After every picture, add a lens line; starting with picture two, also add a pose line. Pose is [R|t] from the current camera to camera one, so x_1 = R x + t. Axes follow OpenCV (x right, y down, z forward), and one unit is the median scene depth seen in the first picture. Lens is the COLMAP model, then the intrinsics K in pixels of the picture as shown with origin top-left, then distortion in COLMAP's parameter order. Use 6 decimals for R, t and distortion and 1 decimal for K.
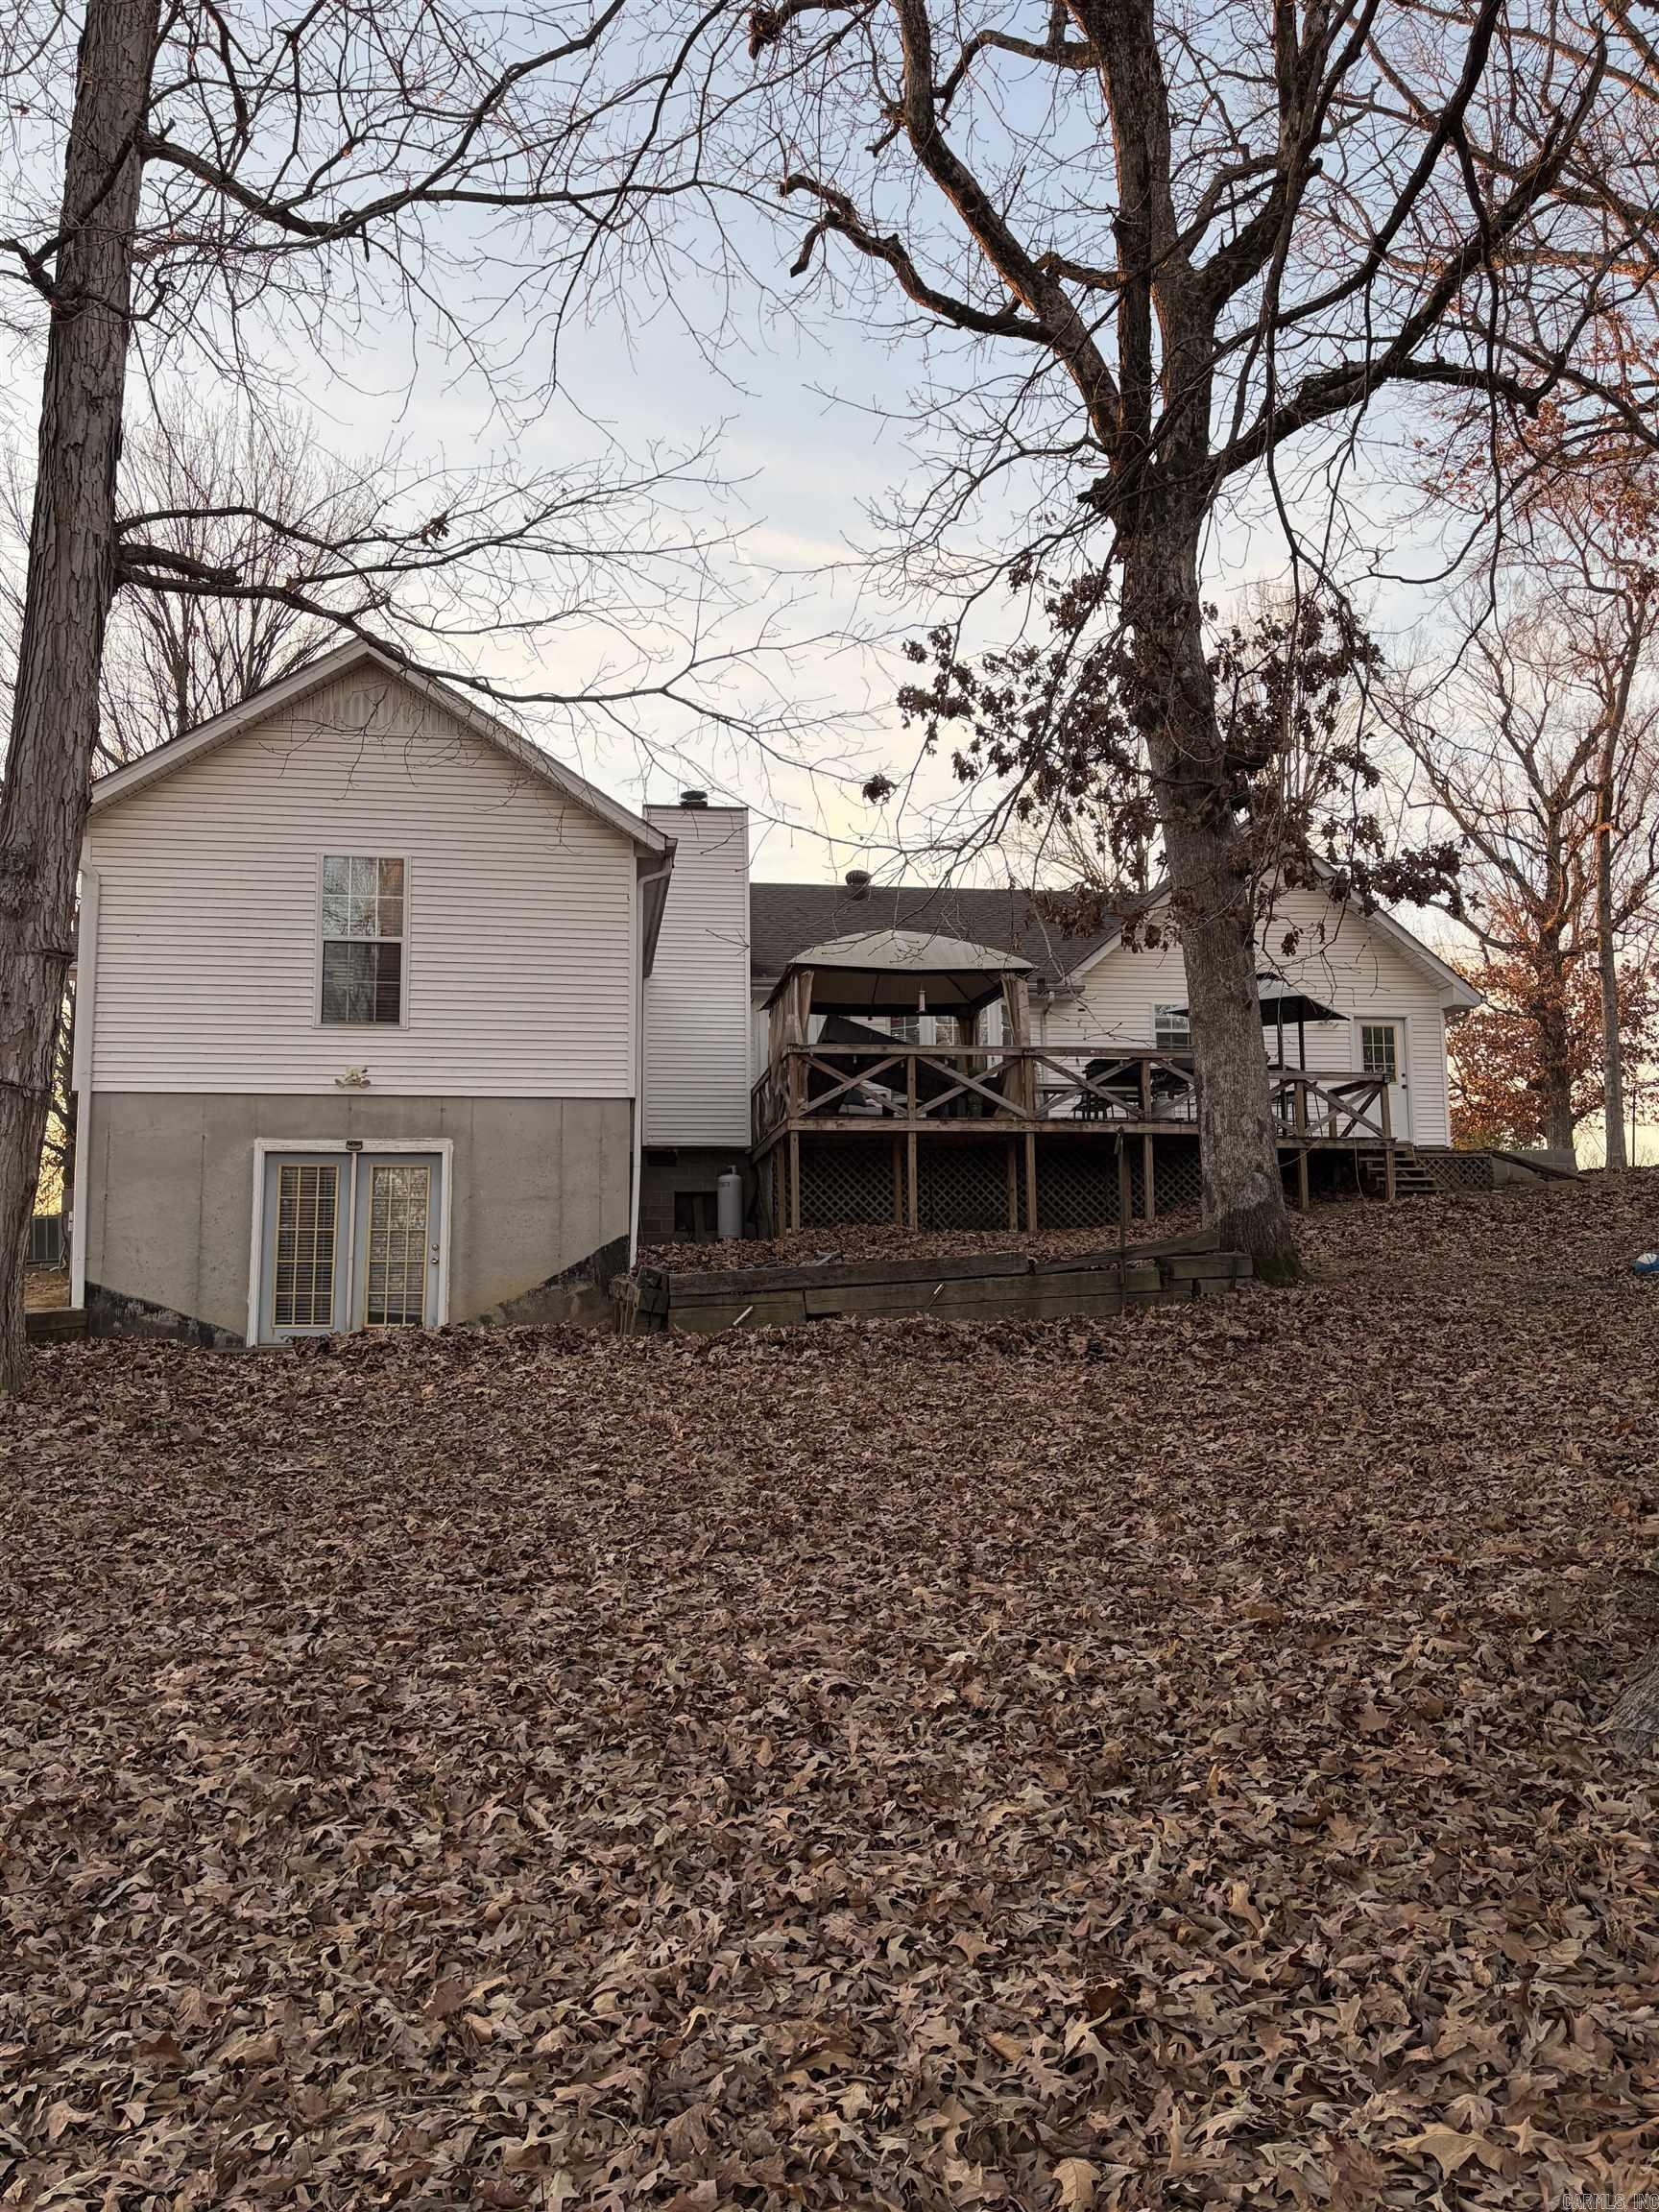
lens RADIAL K [[1691.7, 0, 829.5], [0, 1691.7, 1106.0], [0, 0, 1]] dist [0.029485, 0.001620]
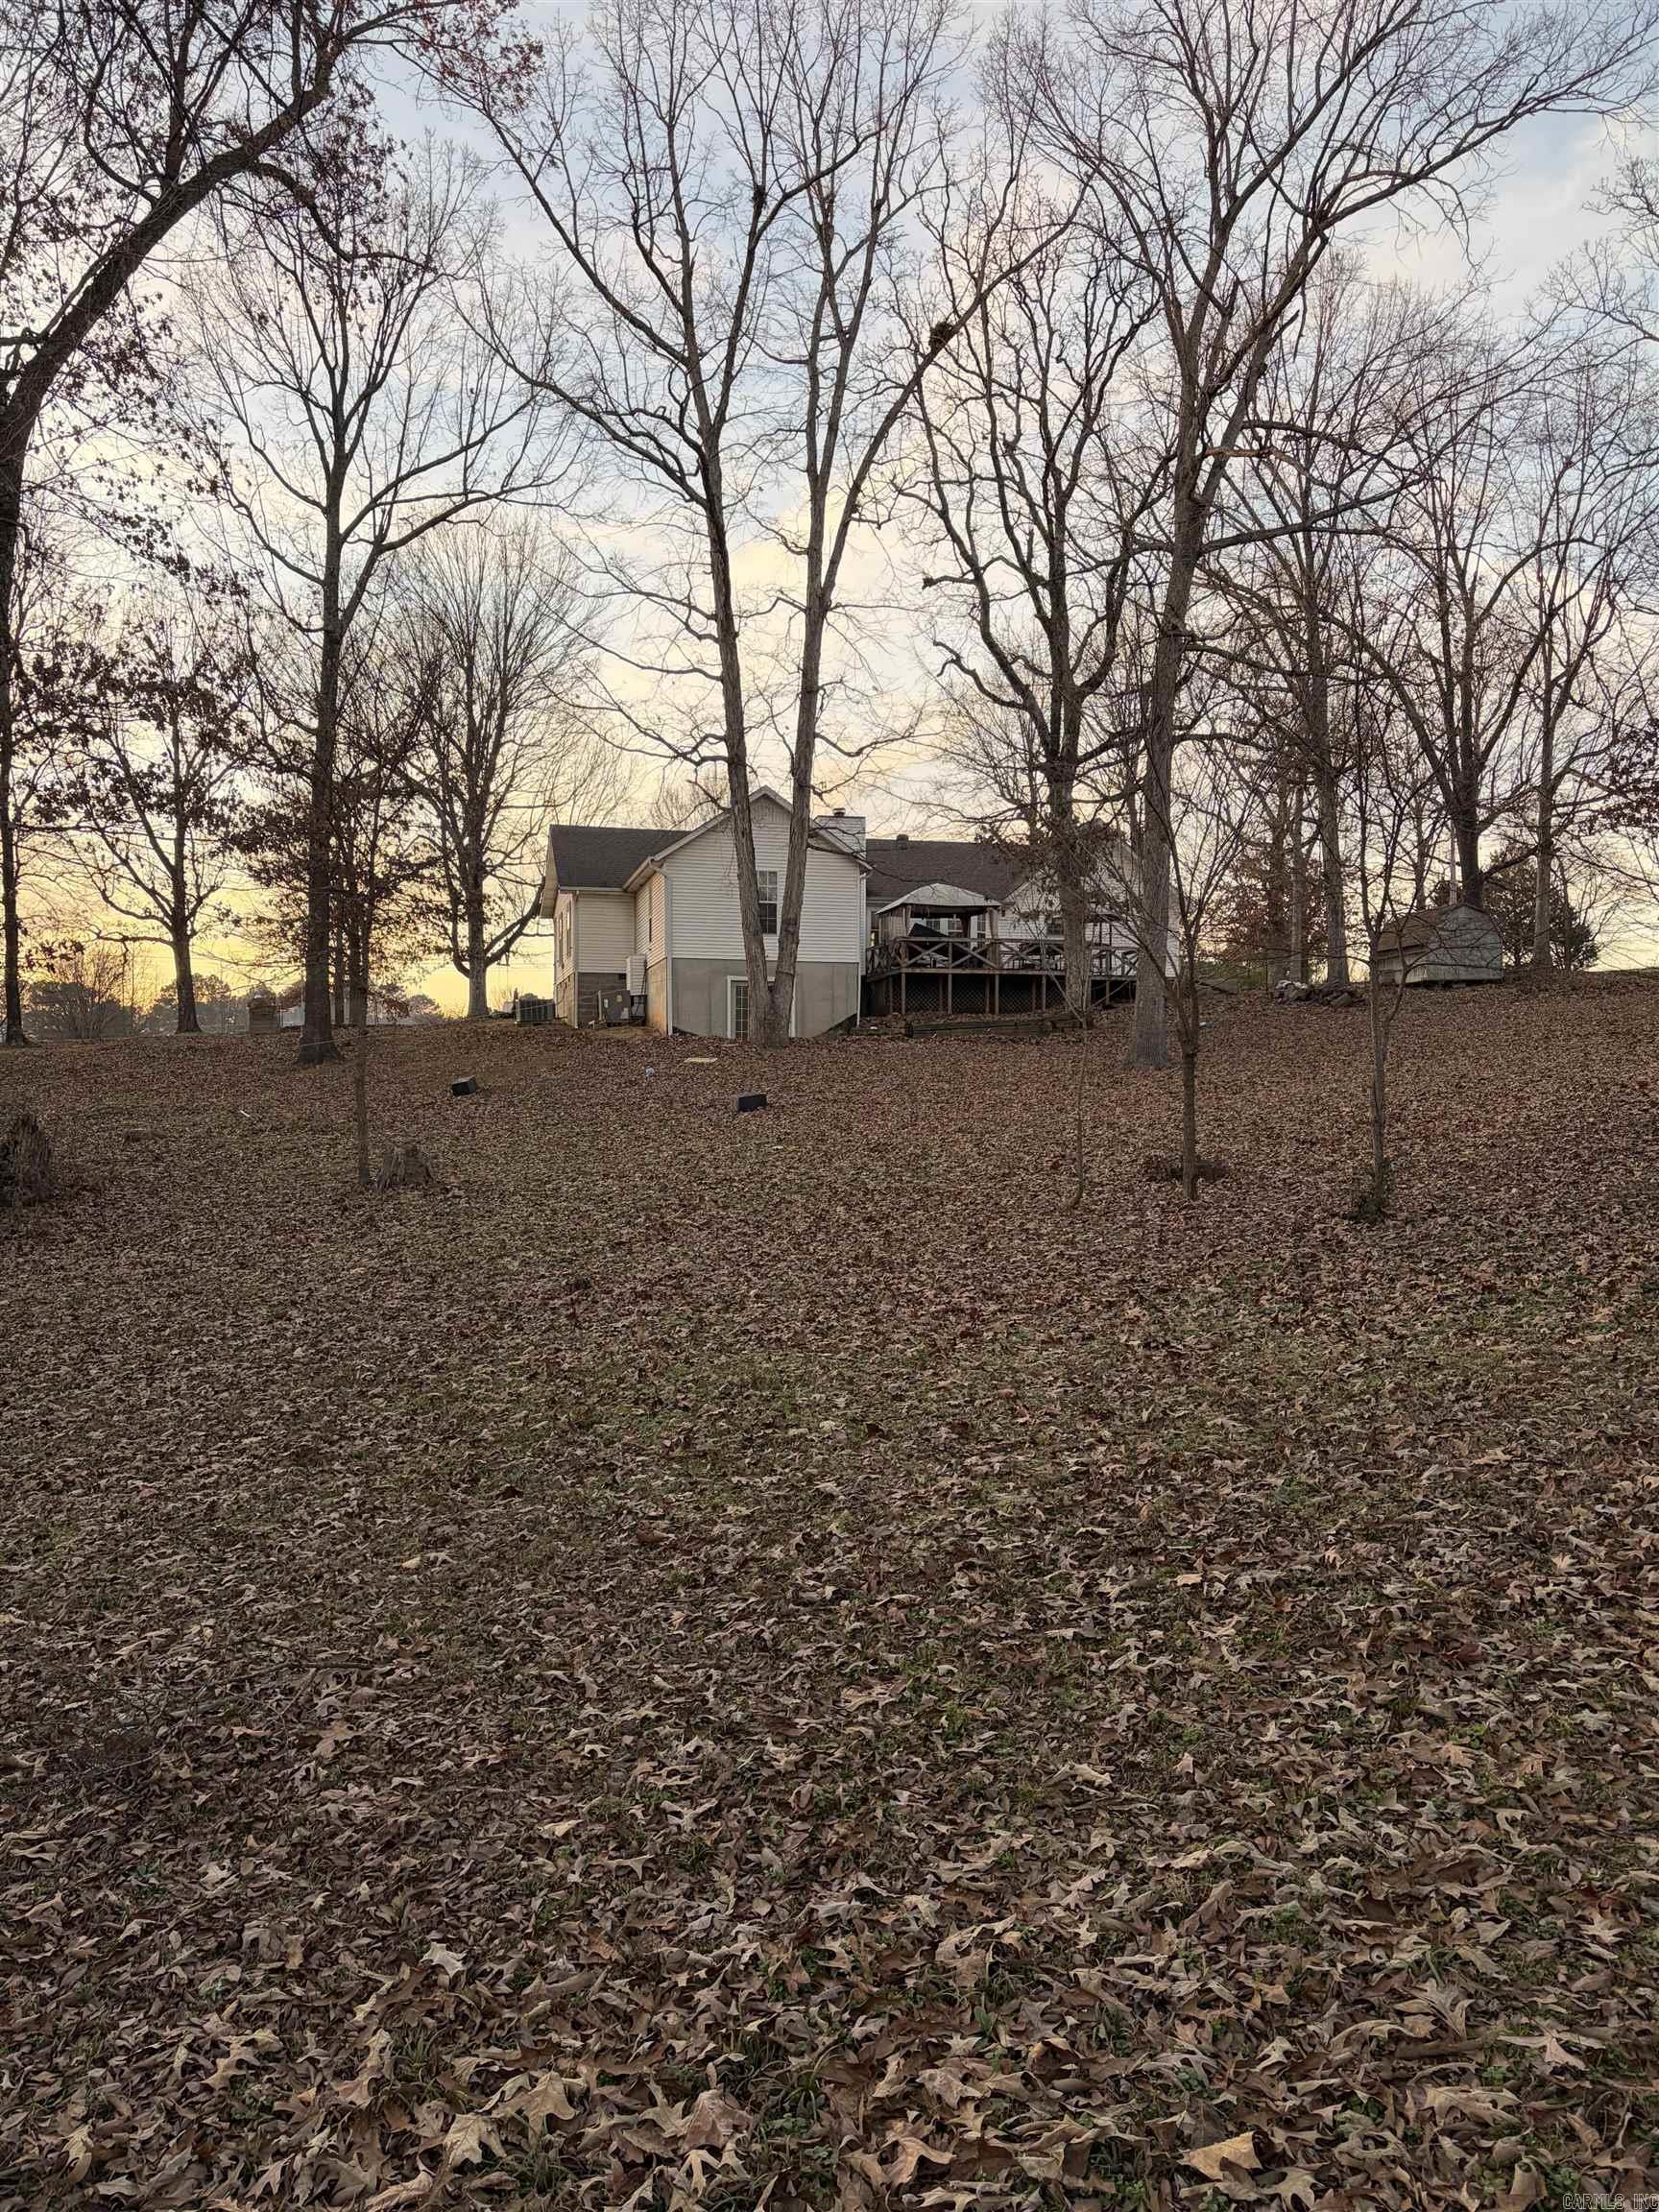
lens RADIAL K [[1691.7, 0, 829.5], [0, 1691.7, 1106.0], [0, 0, 1]] dist [0.029485, 0.001620]
pose [[0.996345, 0.011901, 0.084586, -0.389475], [-0.022424, 0.991959, 0.124560, -0.112710], [-0.082423, -0.126002, 0.988600, -1.696100]]
